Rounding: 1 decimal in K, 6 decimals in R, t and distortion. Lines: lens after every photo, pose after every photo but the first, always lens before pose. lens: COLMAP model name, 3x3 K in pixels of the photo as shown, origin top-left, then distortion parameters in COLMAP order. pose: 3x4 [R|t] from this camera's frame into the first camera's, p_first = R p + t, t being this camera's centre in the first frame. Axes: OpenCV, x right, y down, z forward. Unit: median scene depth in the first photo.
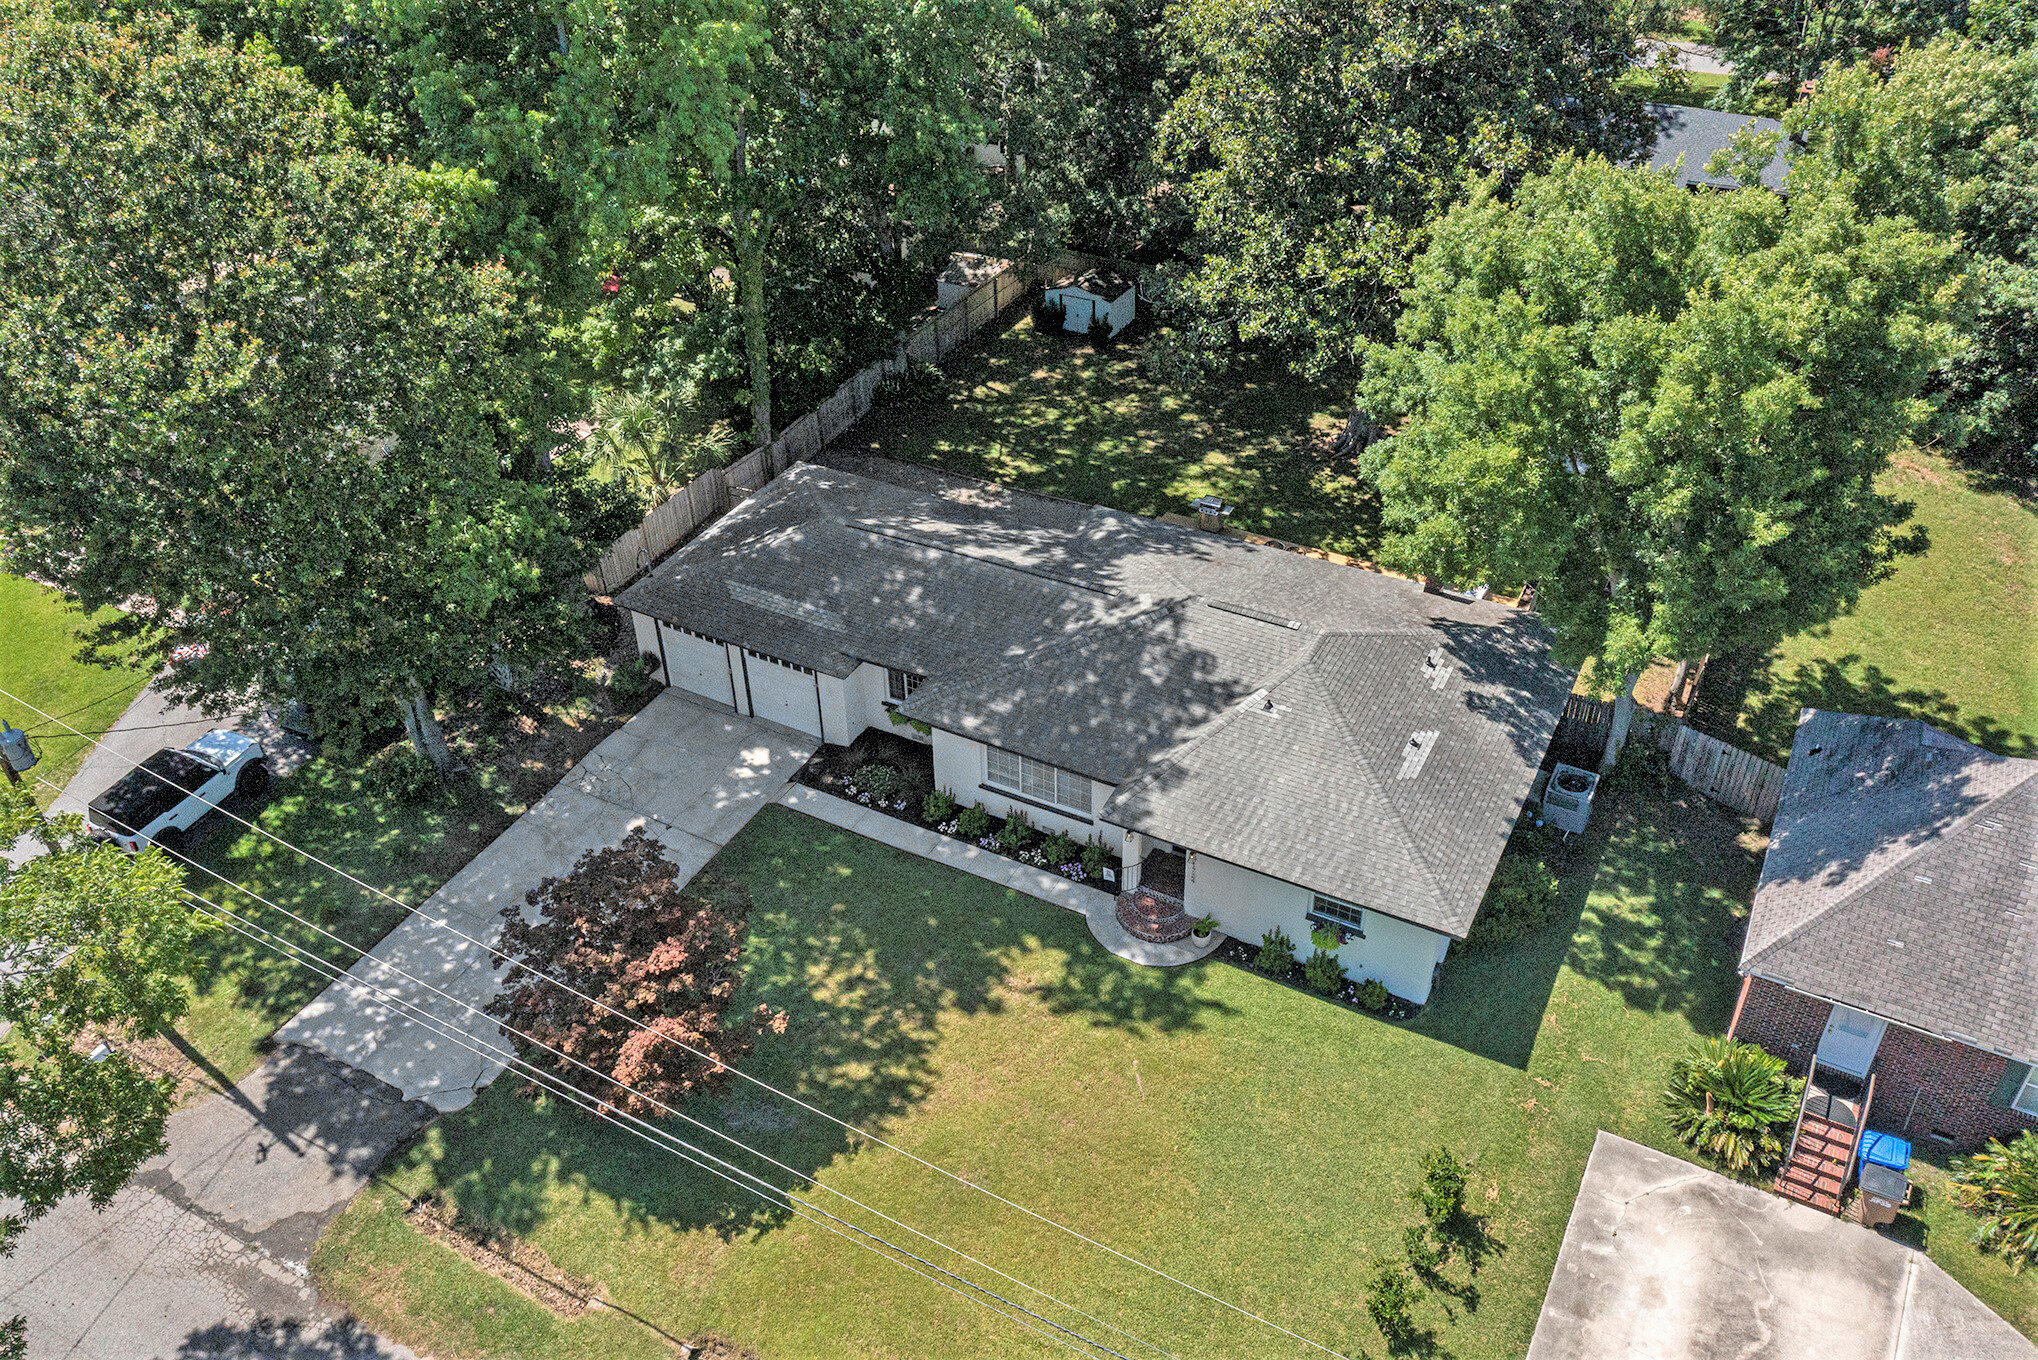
lens RADIAL K [[1604.1, 0, 1012.3], [0, 1604.1, 679.6], [0, 0, 1]] dist [-0.039884, 0.001702]
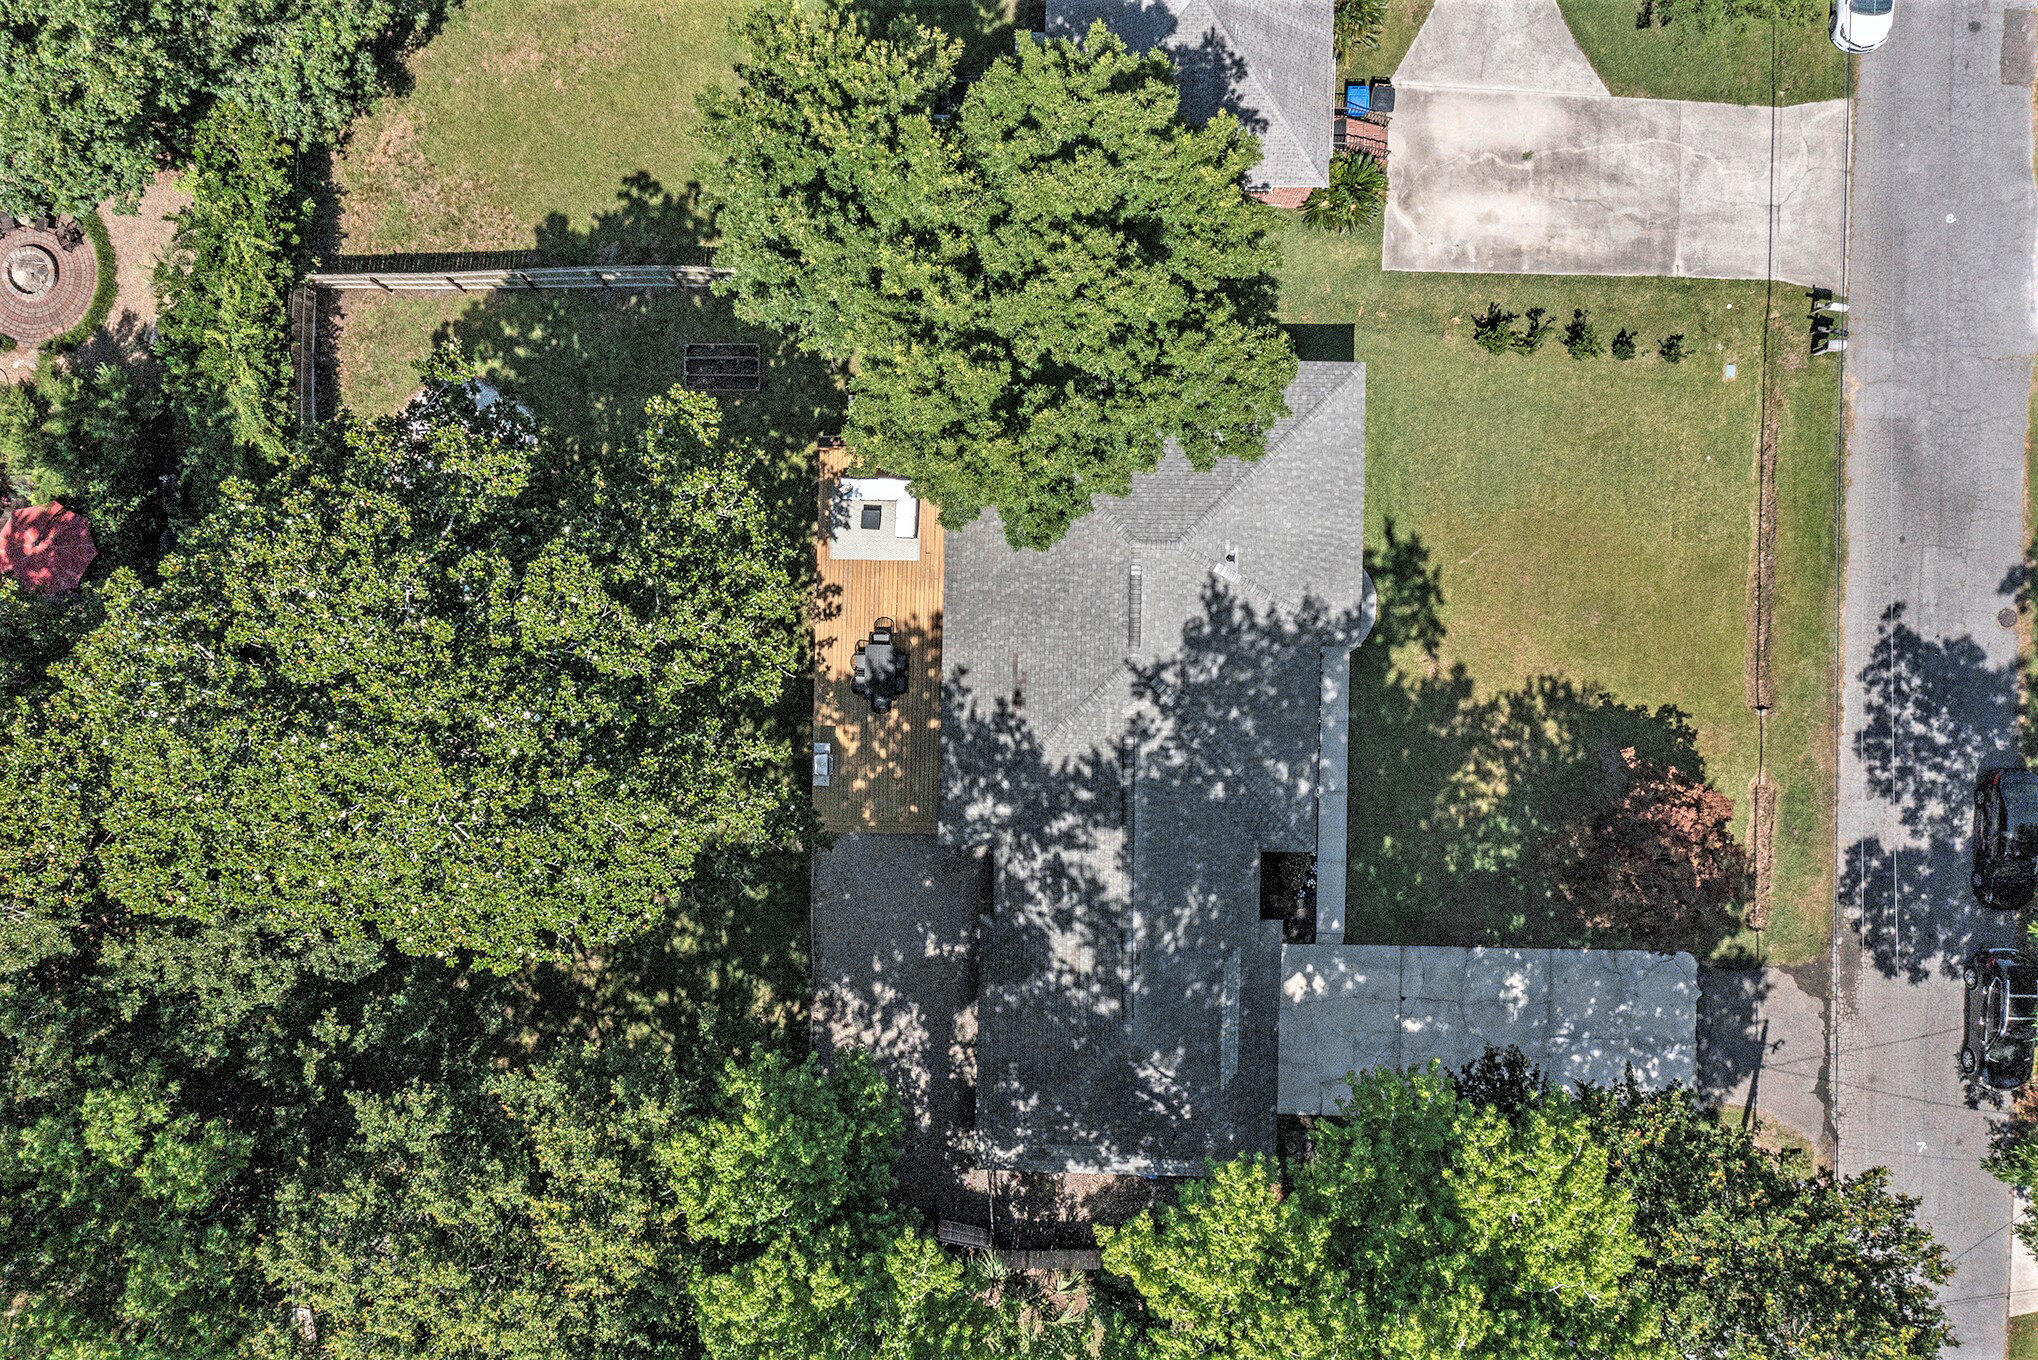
lens RADIAL K [[1604.1, 0, 1016.3], [0, 1604.1, 673.5], [0, 0, 1]] dist [-0.039884, 0.001702]
pose [[-0.460263, -0.887312, 0.028890, 0.125254], [0.550064, -0.259482, 0.793788, -1.115891], [-0.696841, 0.381242, 0.607508, 0.407479]]
